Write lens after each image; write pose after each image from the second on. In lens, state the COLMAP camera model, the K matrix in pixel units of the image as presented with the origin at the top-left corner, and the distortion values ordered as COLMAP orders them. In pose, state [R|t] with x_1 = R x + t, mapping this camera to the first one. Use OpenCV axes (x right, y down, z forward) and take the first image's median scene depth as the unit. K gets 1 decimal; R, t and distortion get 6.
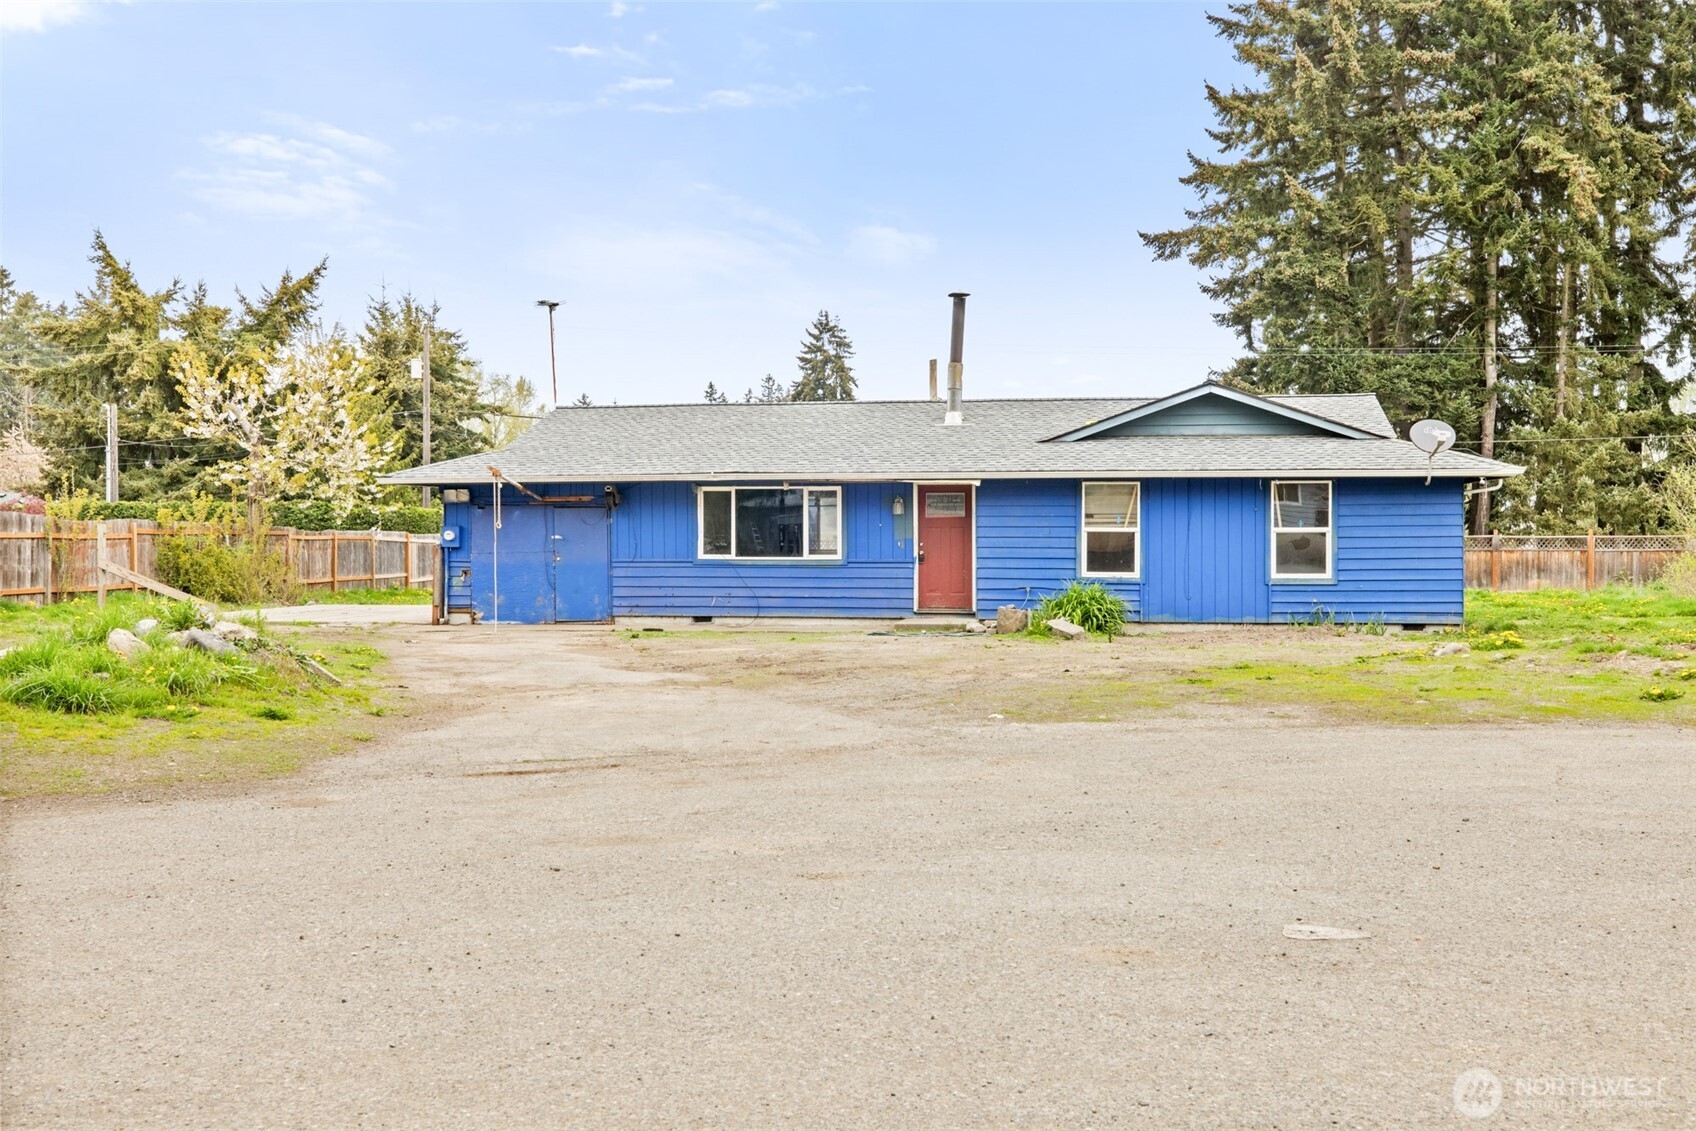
lens RADIAL K [[1706.8, 0, 848.0], [0, 1706.8, 565.5], [0, 0, 1]] dist [-0.008264, -0.013928]
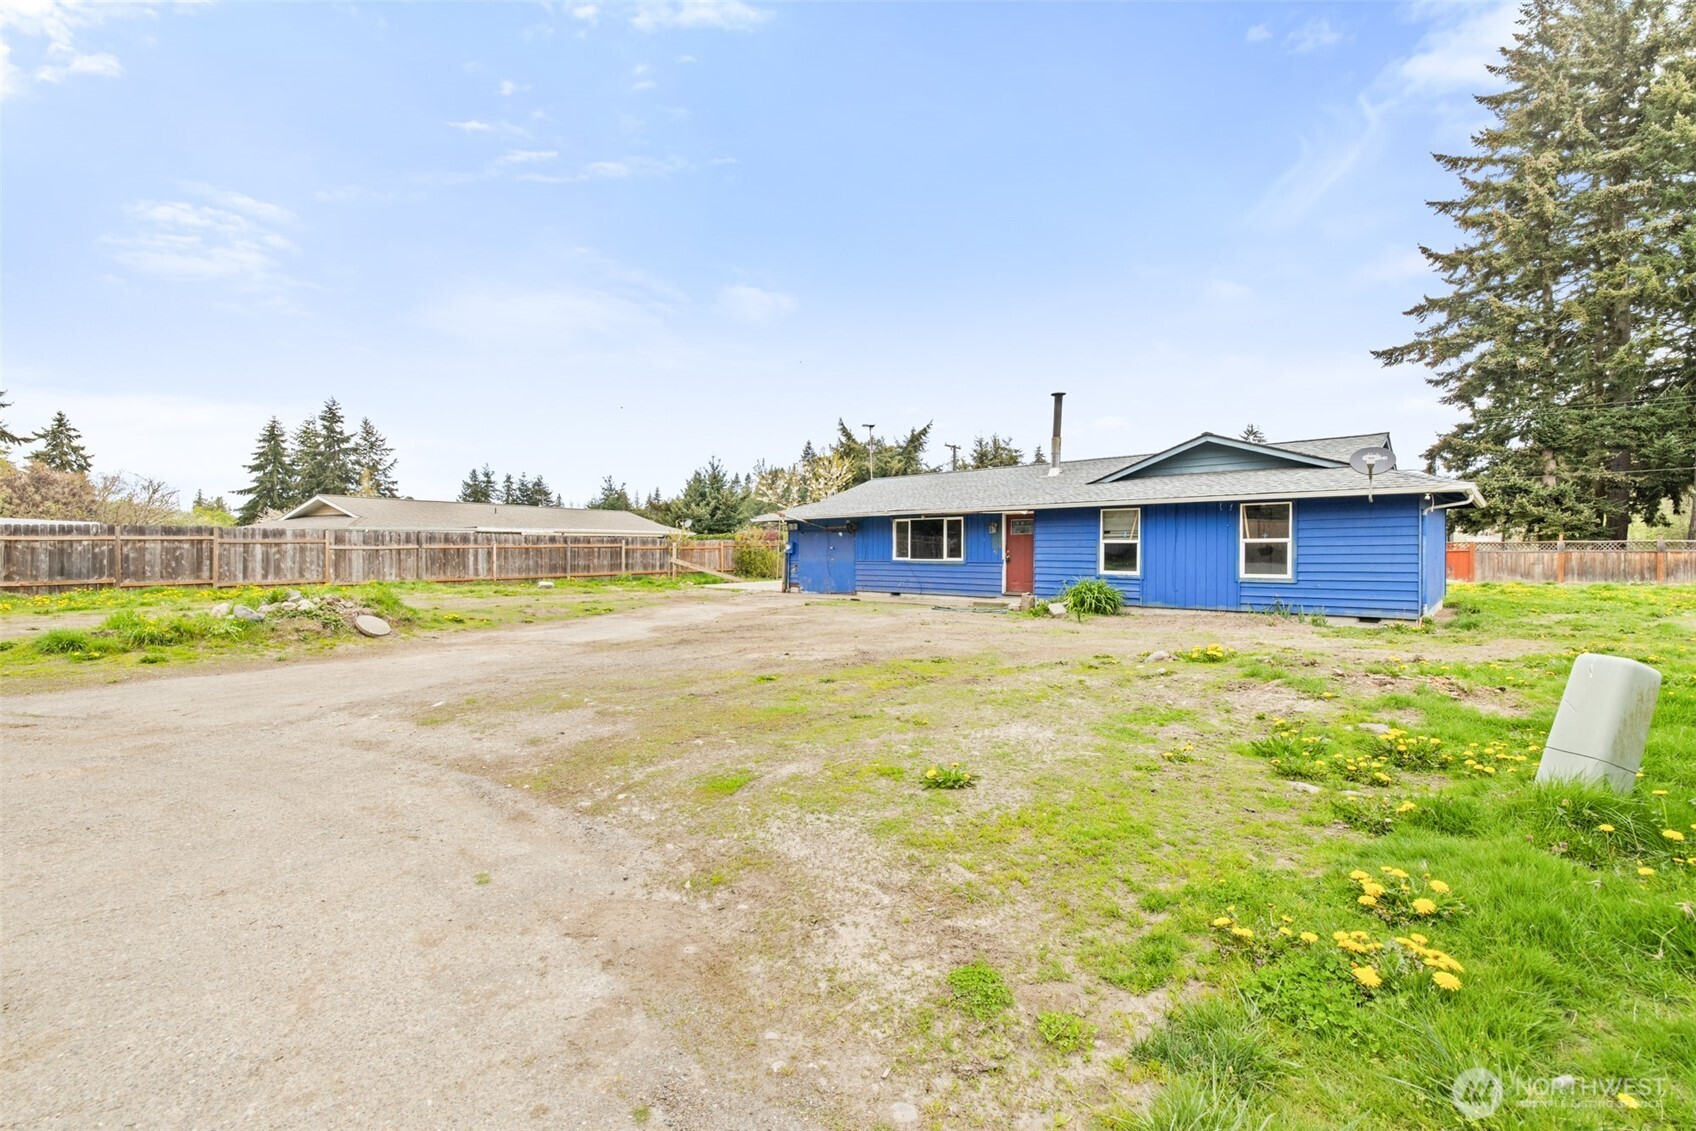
lens RADIAL K [[738.8, 0, 824.7], [0, 738.8, 548.5], [0, 0, 1]] dist [0.005157, -0.000152]
pose [[0.833985, -0.003933, -0.551774, 0.238135], [-0.001965, 0.999947, -0.010098, -0.006740], [0.551784, 0.009506, 0.833933, 0.276929]]
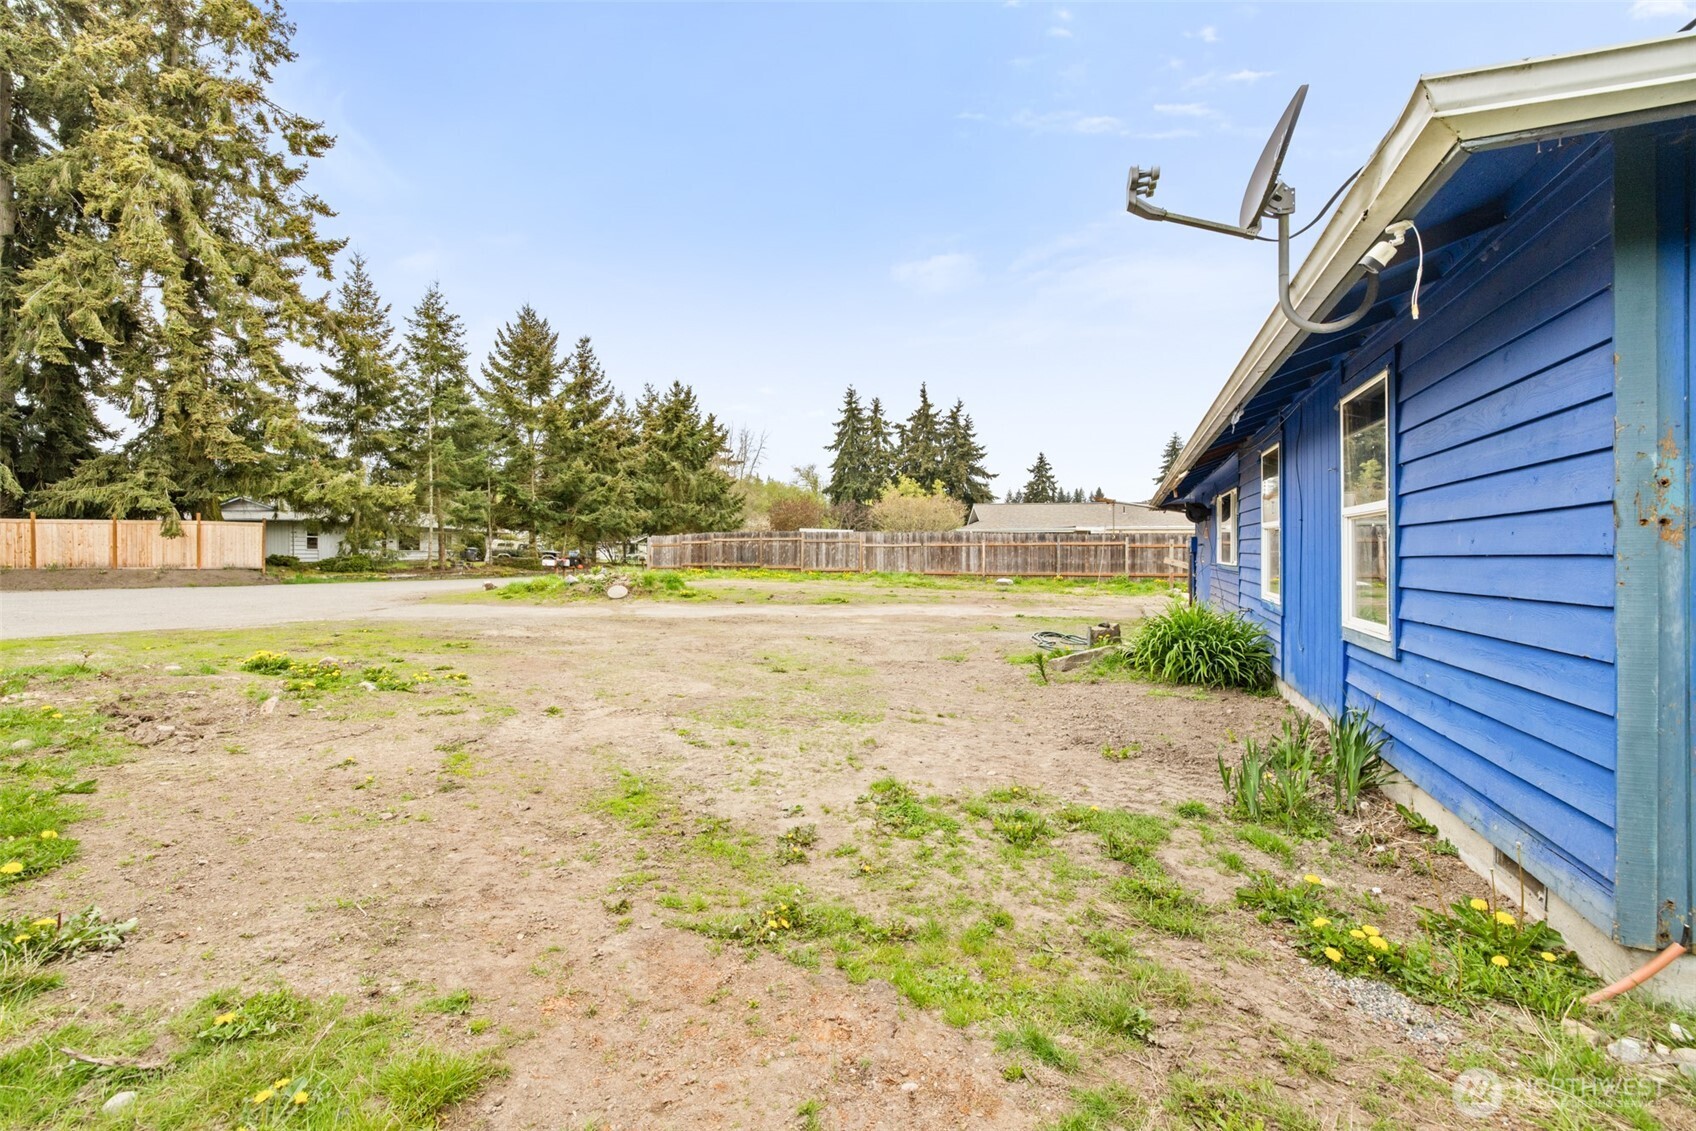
lens RADIAL K [[742.0, 0, 843.7], [0, 742.0, 553.4], [0, 0, 1]] dist [0.001161, 0.000008]
pose [[-0.212464, 0.001670, -0.977168, 0.384867], [-0.014434, 0.999884, 0.004847, -0.007583], [0.977062, 0.015134, -0.212415, 0.757497]]
